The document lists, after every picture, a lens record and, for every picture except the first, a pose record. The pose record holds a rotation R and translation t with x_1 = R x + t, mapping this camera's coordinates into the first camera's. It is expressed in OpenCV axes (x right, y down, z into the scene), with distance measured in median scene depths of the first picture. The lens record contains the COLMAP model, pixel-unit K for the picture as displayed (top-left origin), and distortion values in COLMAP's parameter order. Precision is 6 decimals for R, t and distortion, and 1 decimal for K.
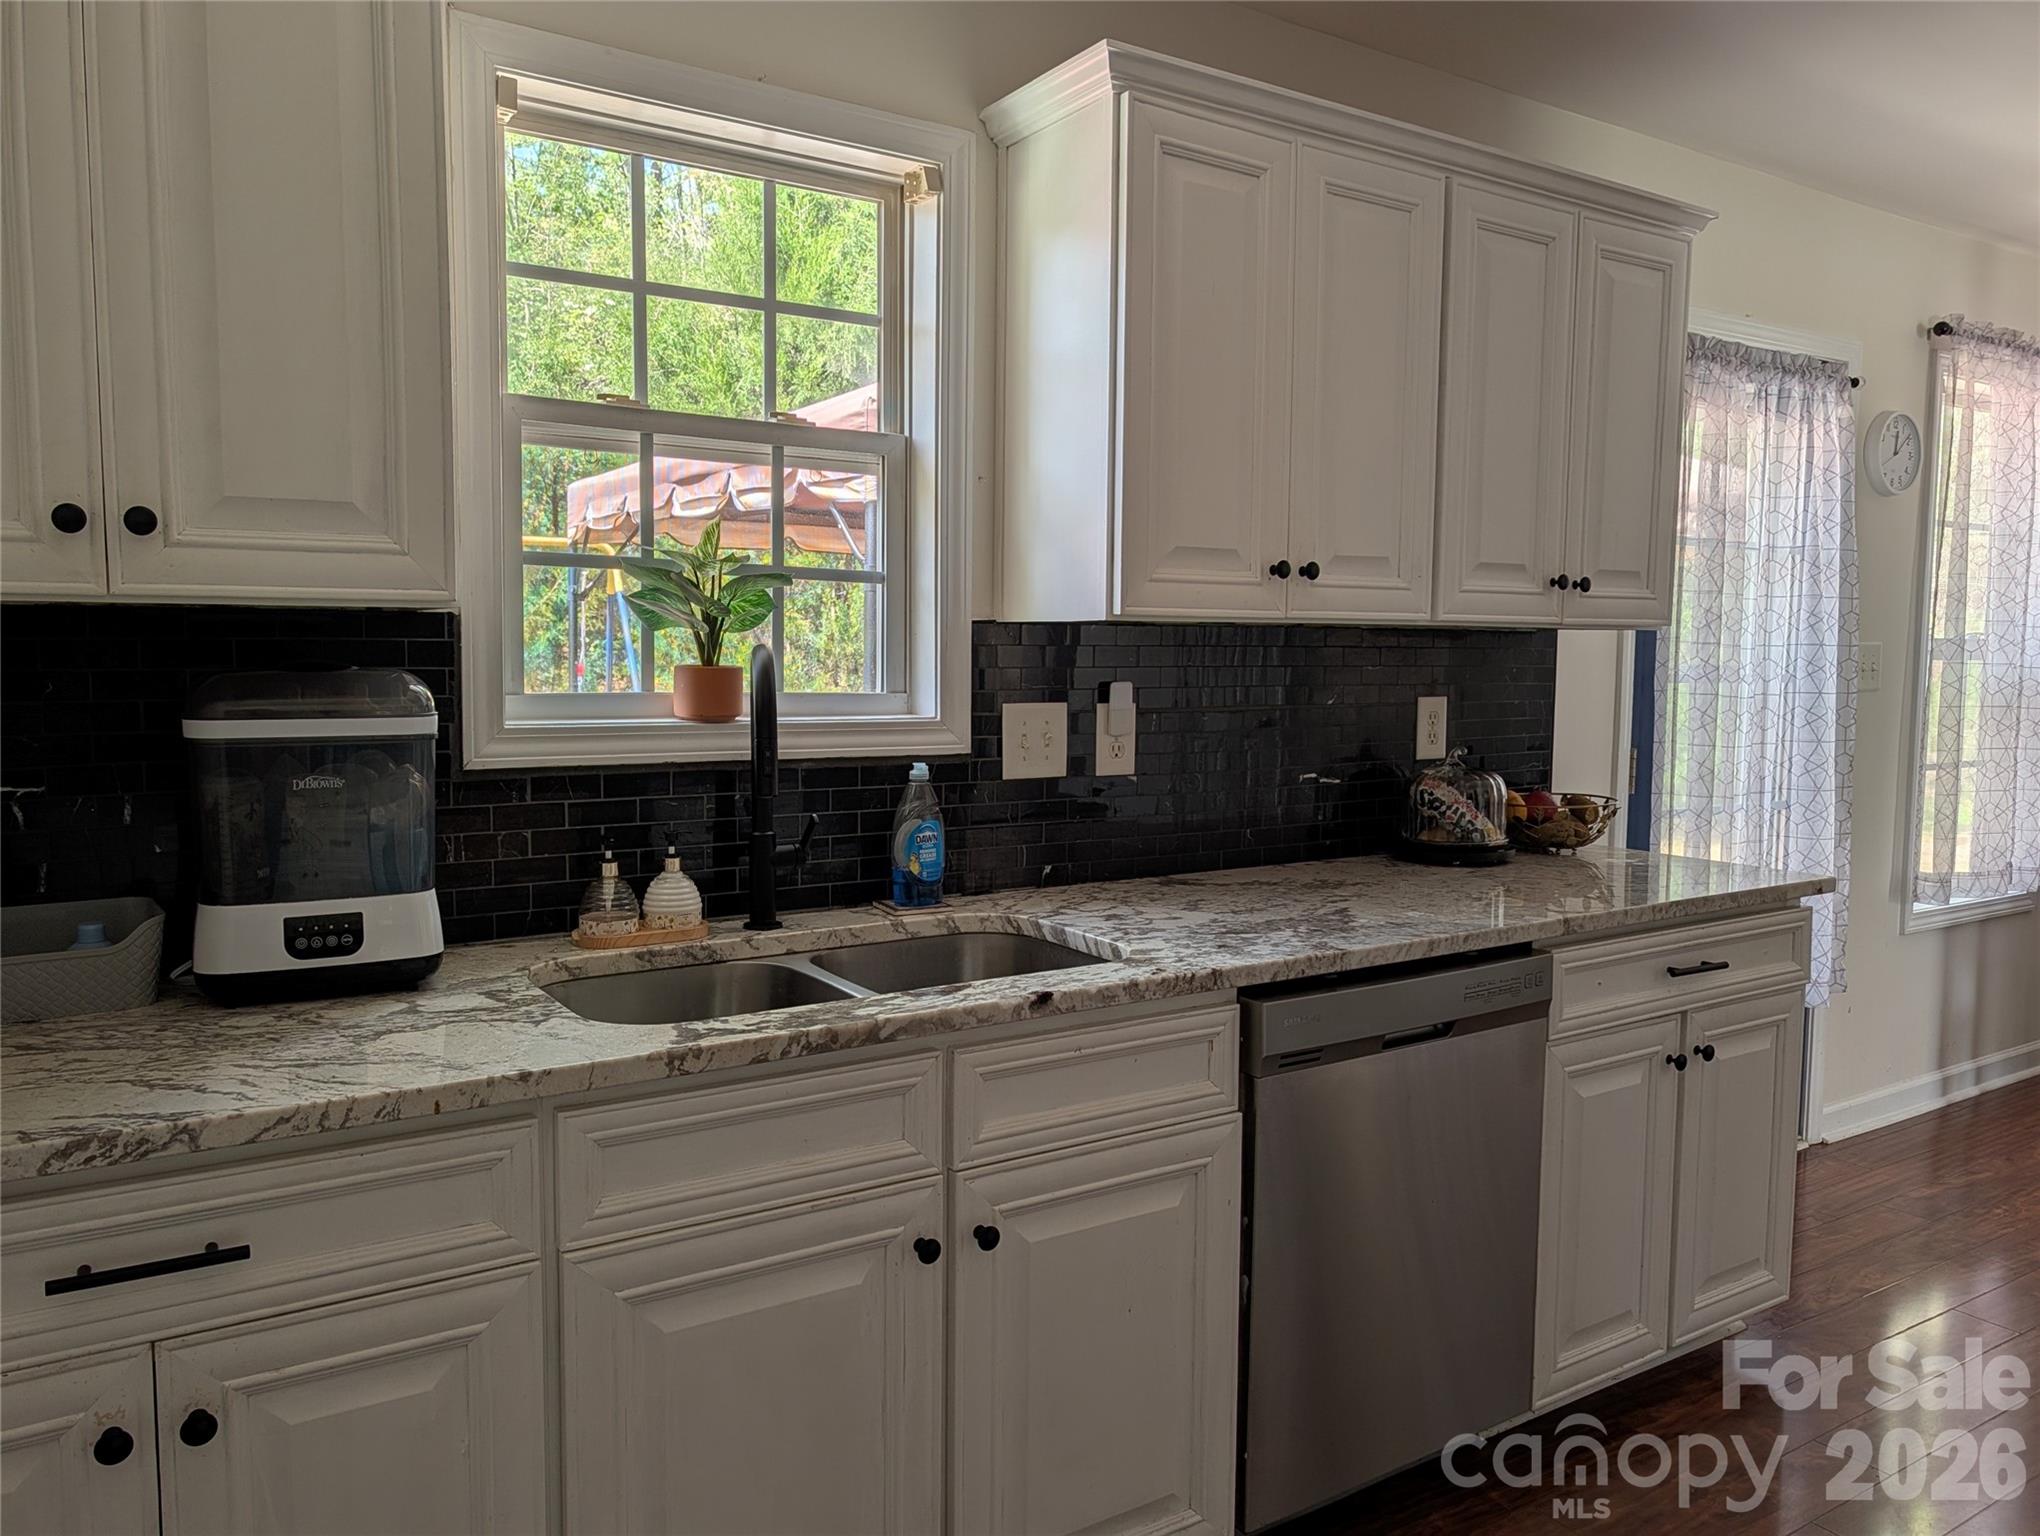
lens RADIAL K [[1455.9, 0, 1019.1], [0, 1455.9, 766.1], [0, 0, 1]] dist [-0.002201, -0.000582]
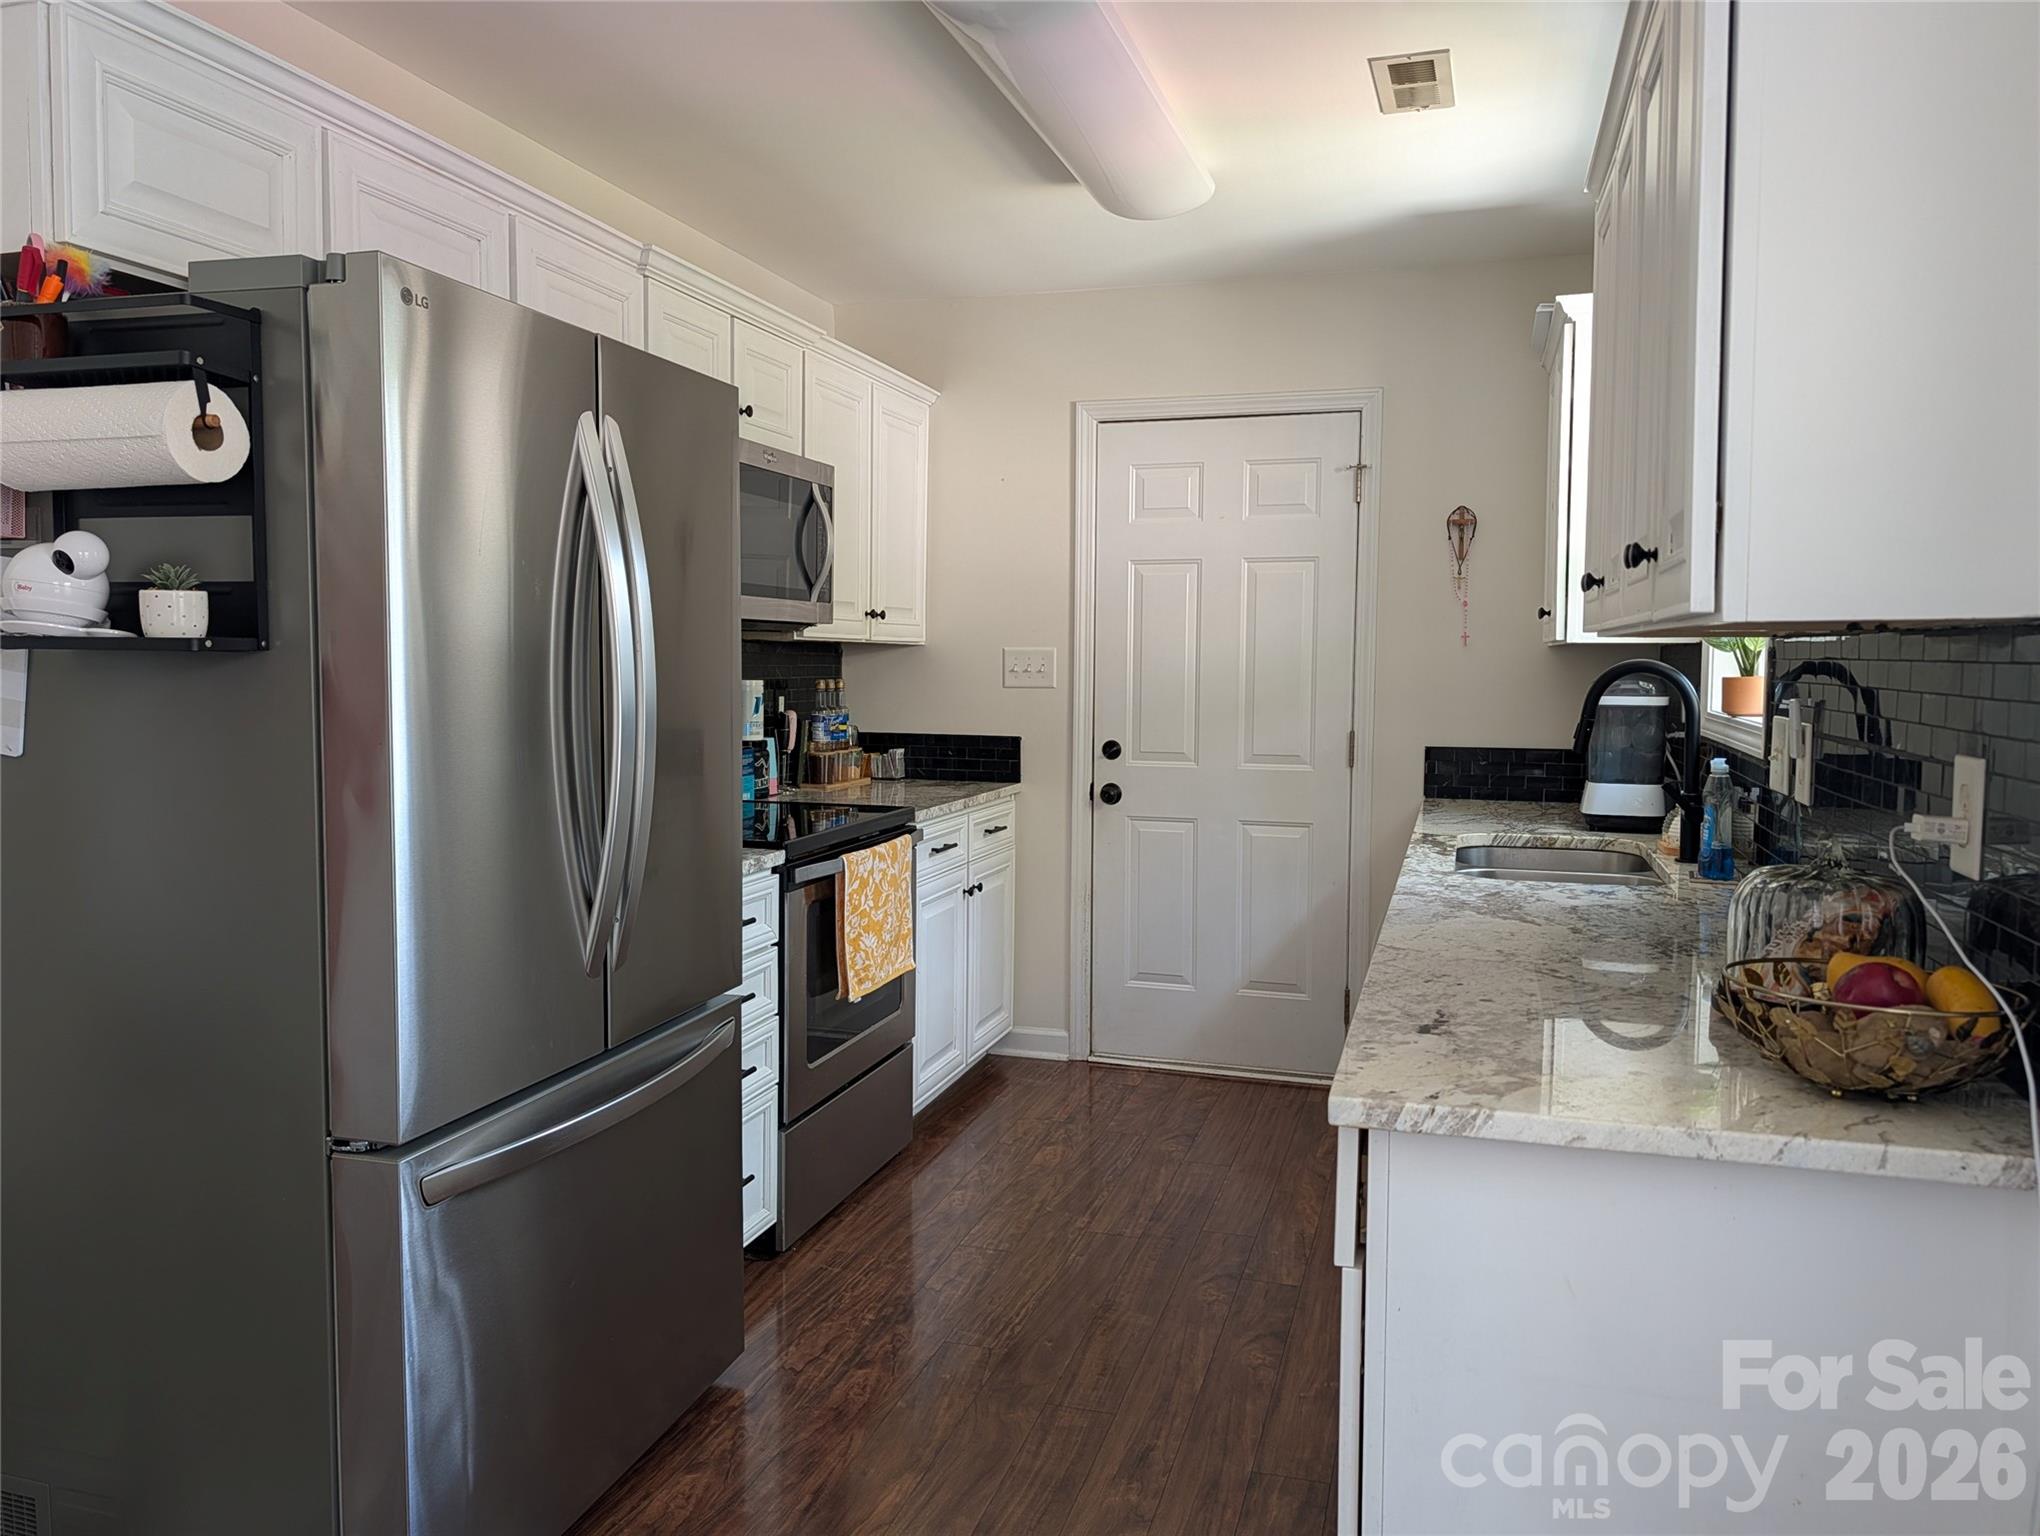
lens RADIAL K [[1455.9, 0, 1021.4], [0, 1455.9, 762.0], [0, 0, 1]] dist [-0.002201, -0.000582]
pose [[0.767118, -0.048939, 0.639636, -0.595815], [0.051610, 0.998562, 0.014505, 0.025229], [-0.639426, 0.021885, 0.768541, -0.374142]]
